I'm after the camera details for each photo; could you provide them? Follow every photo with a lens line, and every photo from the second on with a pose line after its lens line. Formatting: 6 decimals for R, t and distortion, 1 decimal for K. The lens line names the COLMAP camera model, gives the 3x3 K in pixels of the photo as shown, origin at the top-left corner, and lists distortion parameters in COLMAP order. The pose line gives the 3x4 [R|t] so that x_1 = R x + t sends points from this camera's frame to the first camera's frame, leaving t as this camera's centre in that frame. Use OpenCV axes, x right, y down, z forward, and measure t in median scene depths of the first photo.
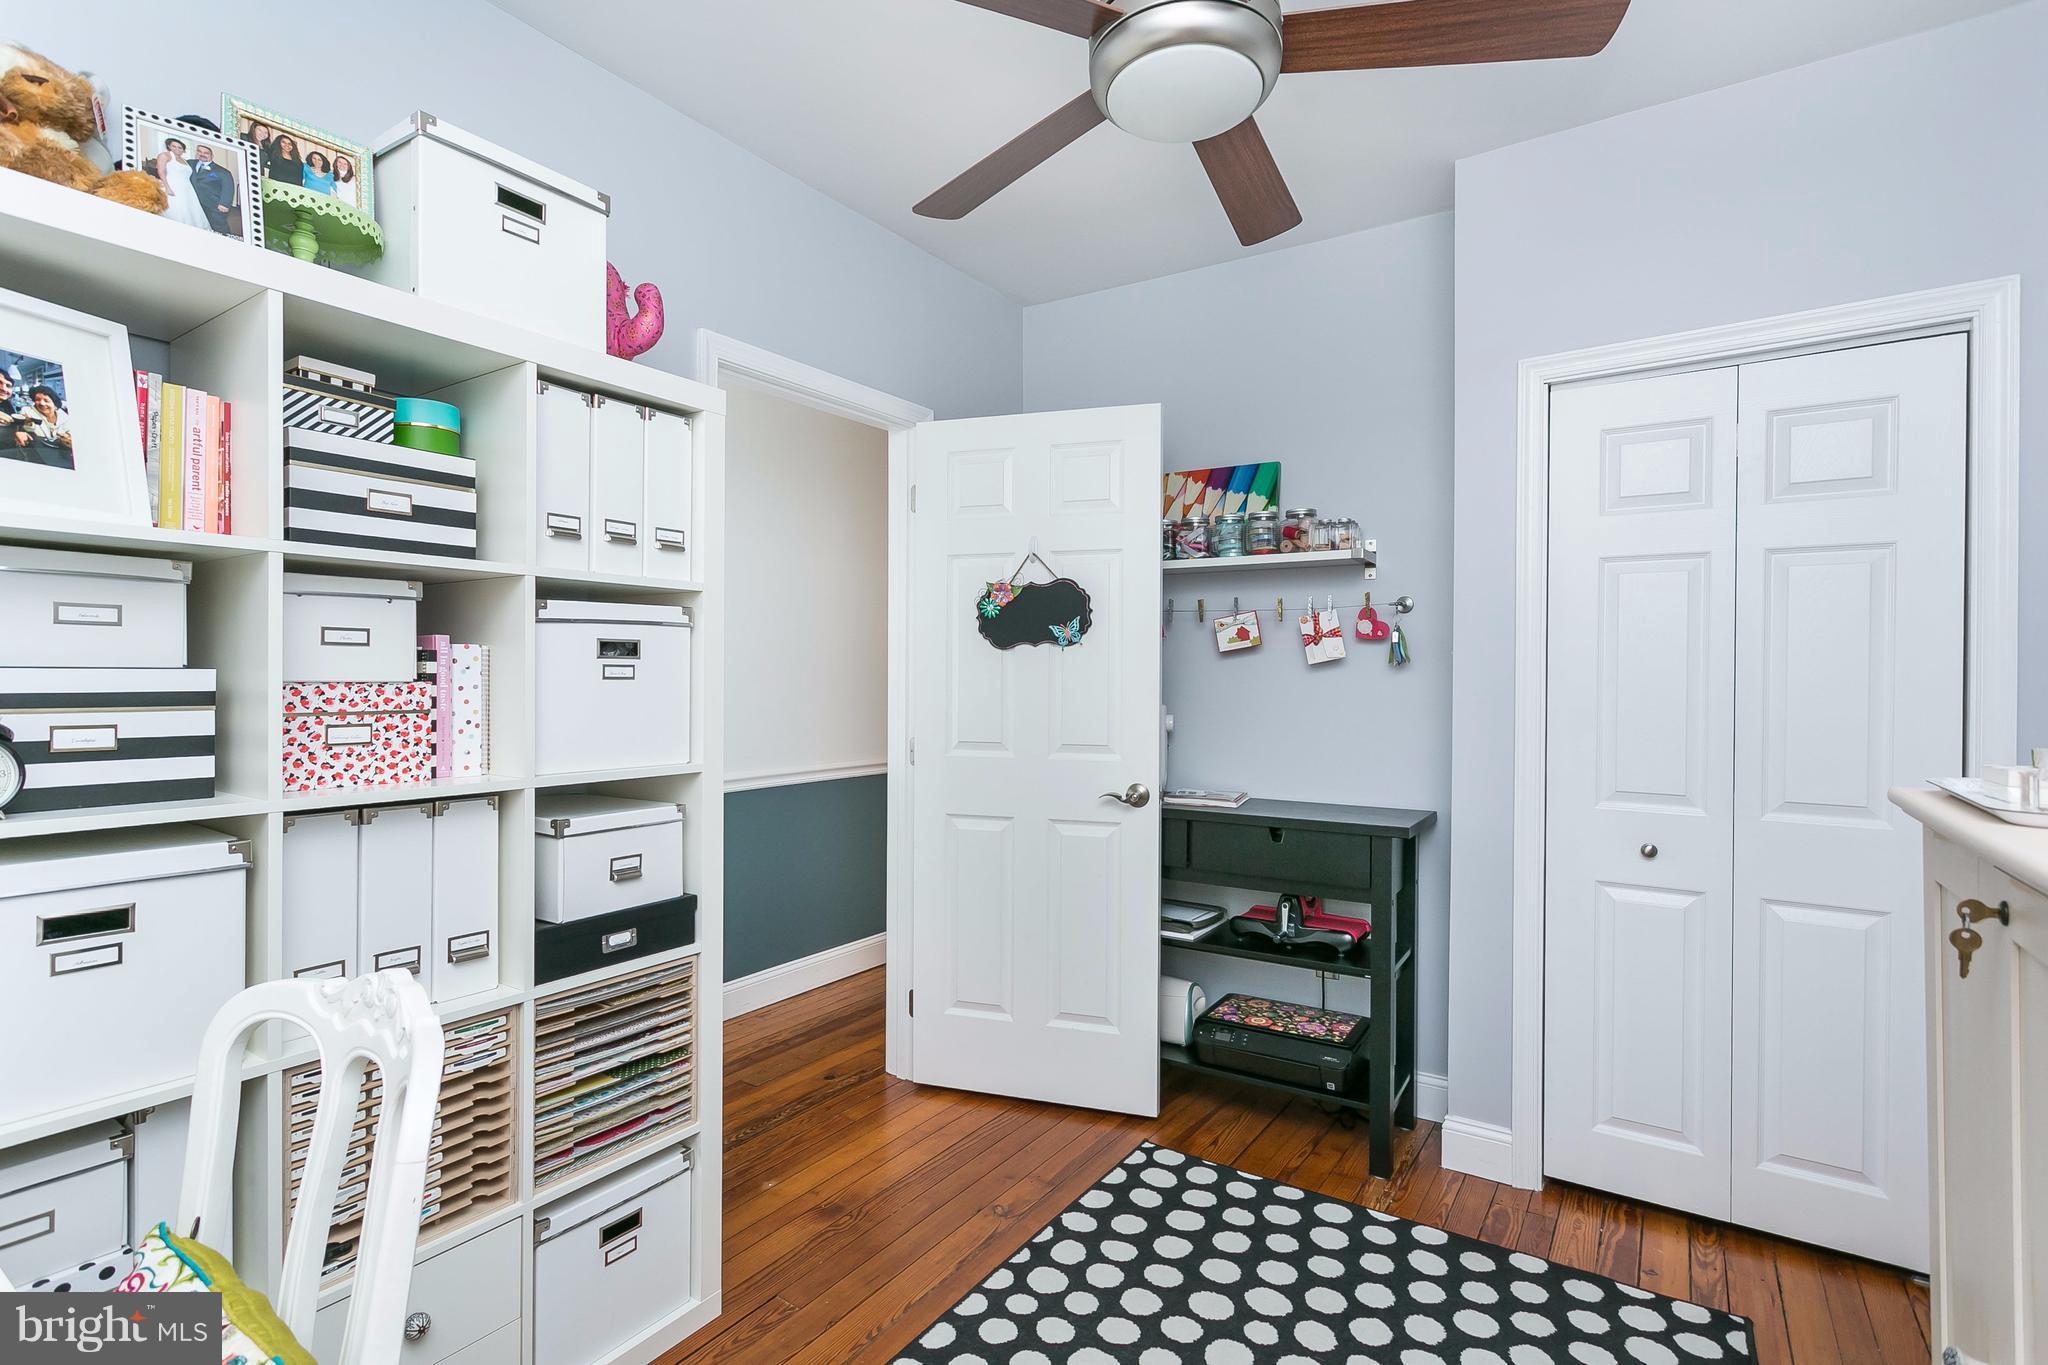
lens RADIAL K [[988.1, 0, 1017.5], [0, 988.1, 688.8], [0, 0, 1]] dist [-0.000922, -0.000510]
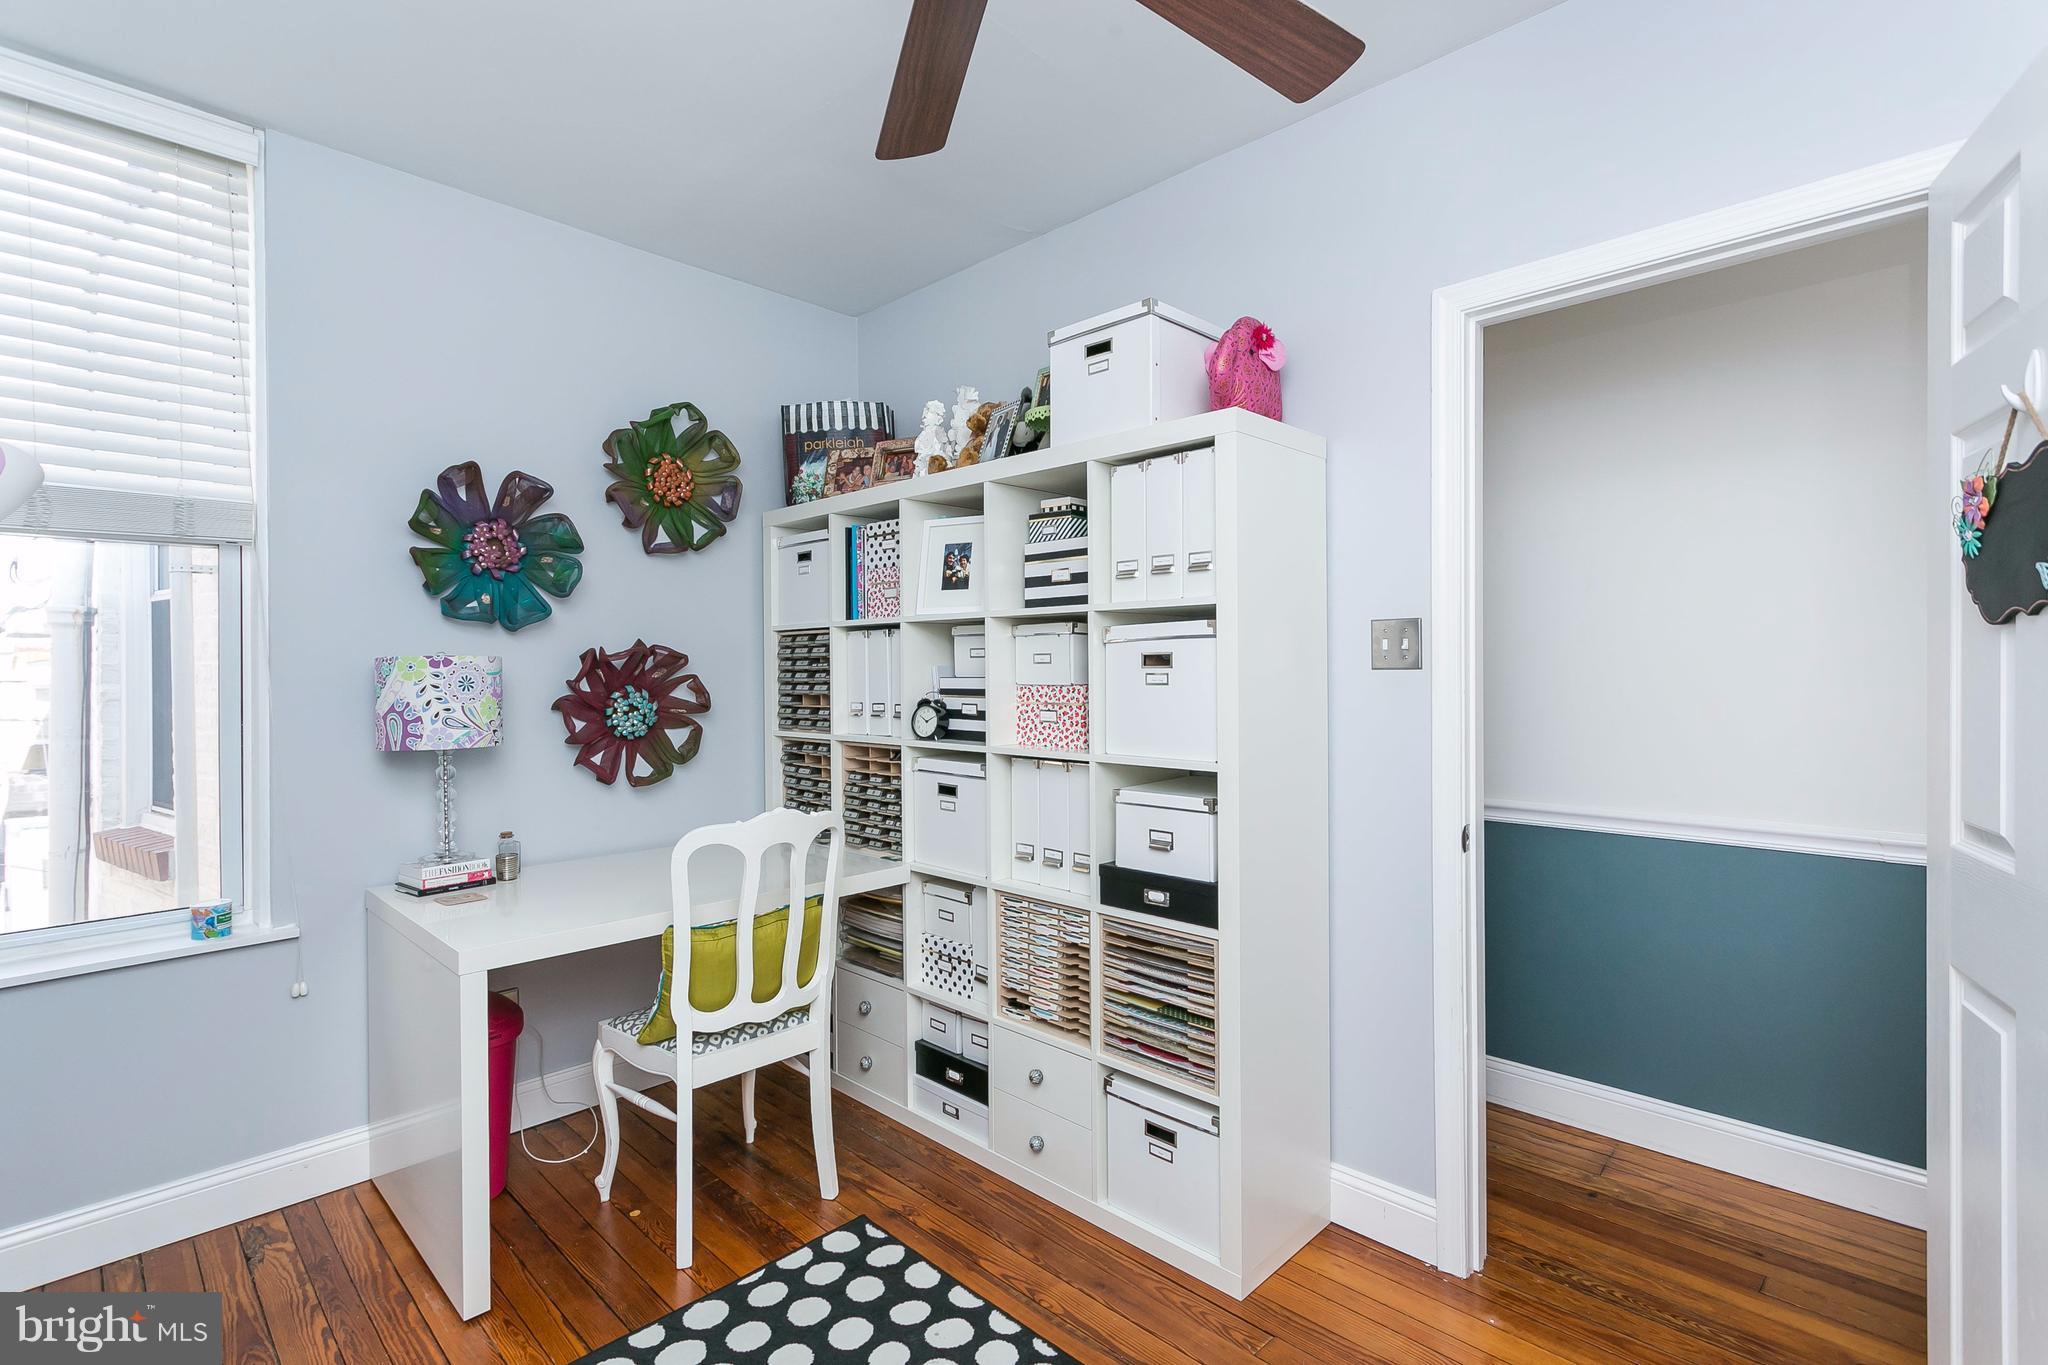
lens RADIAL K [[926.1, 0, 1032.7], [0, 926.1, 656.4], [0, 0, 1]] dist [-0.014082, -0.000179]
pose [[-0.175804, -0.002204, -0.984423, 0.815728], [0.006162, 0.999975, -0.003340, -0.046043], [0.984406, -0.006653, -0.175786, 1.135706]]
